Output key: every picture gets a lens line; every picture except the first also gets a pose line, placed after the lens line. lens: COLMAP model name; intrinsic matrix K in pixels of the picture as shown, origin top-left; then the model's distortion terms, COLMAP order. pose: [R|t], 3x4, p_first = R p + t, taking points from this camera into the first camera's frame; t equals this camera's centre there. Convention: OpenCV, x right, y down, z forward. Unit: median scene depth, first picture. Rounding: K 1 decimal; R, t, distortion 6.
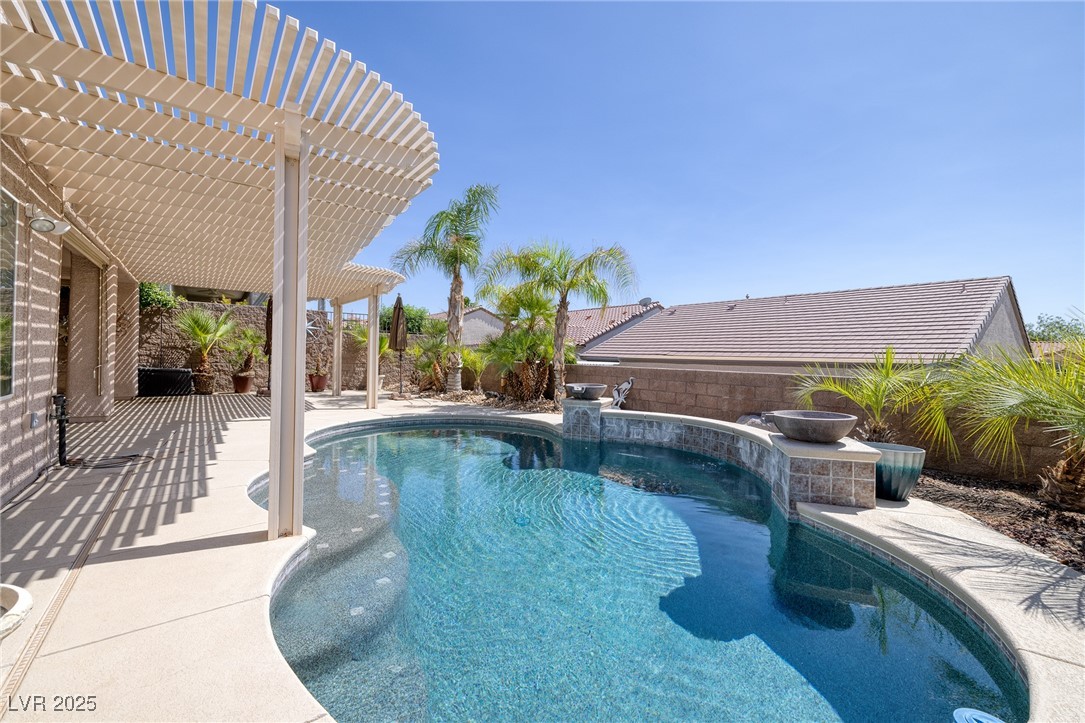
lens RADIAL K [[464.1, 0, 549.2], [0, 464.1, 354.6], [0, 0, 1]] dist [0.000858, 0.000136]
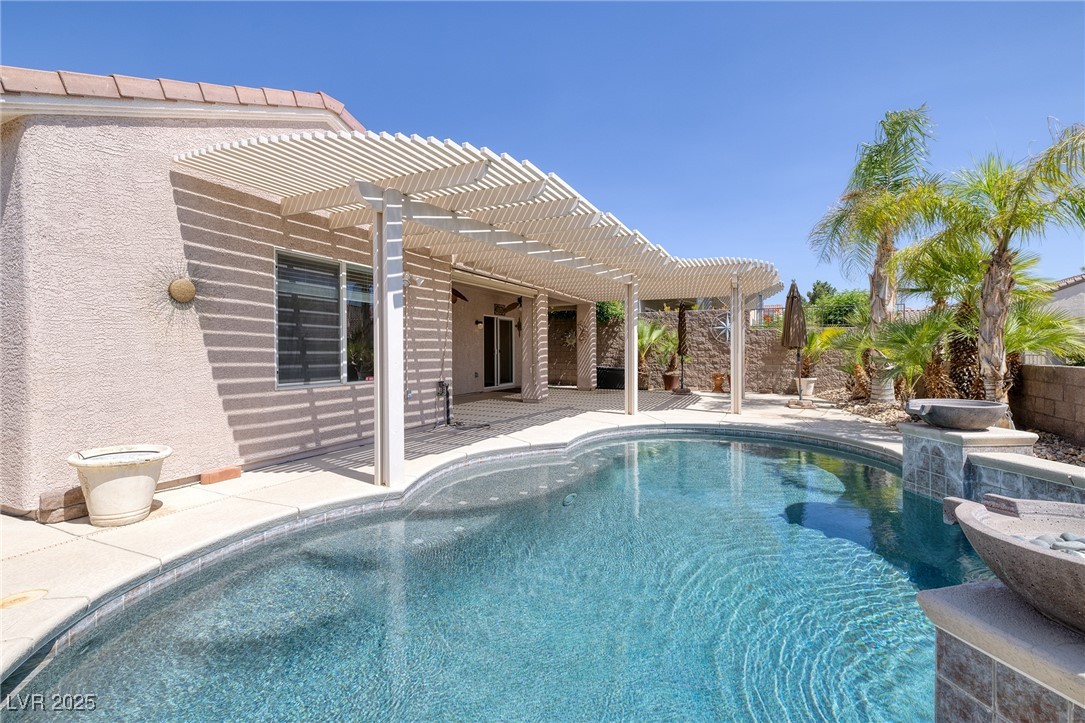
lens RADIAL K [[484.4, 0, 540.1], [0, 484.4, 351.5], [0, 0, 1]] dist [0.021226, 0.000127]
pose [[0.462767, -0.020882, -0.886234, 0.298862], [0.012602, 0.999776, -0.016978, 0.007075], [0.886390, -0.003312, 0.462927, 0.236759]]
